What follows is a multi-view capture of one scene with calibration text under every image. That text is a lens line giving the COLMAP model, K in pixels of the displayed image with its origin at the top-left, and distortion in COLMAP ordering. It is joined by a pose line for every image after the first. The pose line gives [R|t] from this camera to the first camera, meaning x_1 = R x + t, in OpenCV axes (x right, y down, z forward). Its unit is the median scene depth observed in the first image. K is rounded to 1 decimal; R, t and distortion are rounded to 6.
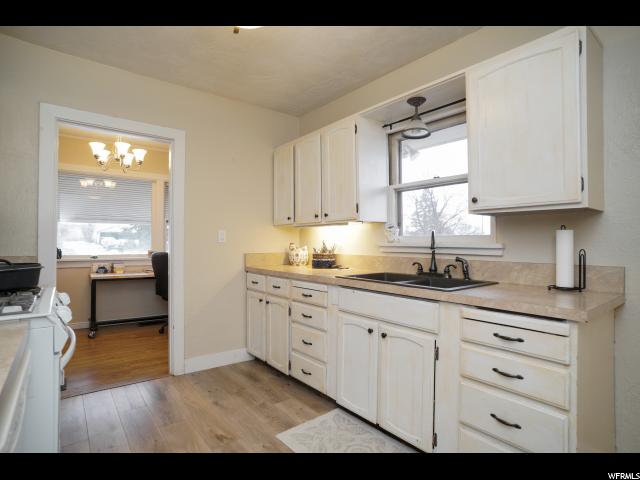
lens RADIAL K [[337.1, 0, 316.5], [0, 337.1, 238.2], [0, 0, 1]] dist [-0.074092, 0.043214]
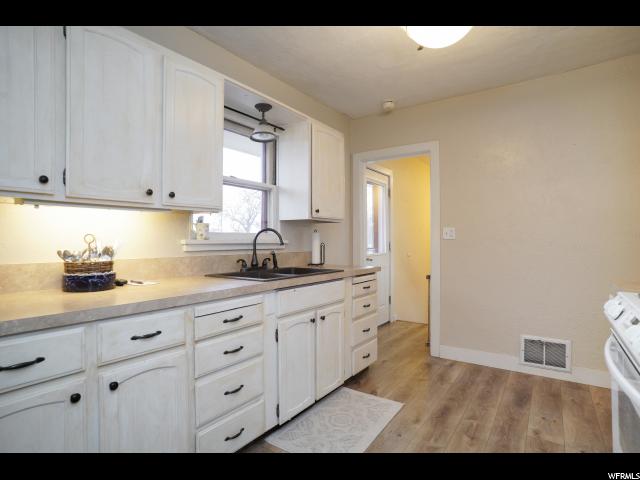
lens RADIAL K [[337.1, 0, 316.5], [0, 337.1, 238.2], [0, 0, 1]] dist [-0.074092, 0.043214]
pose [[-0.292273, 0.005438, 0.956319, -0.764212], [-0.013833, 0.999855, -0.009913, 0.017012], [-0.956235, -0.016126, -0.292156, 1.129285]]
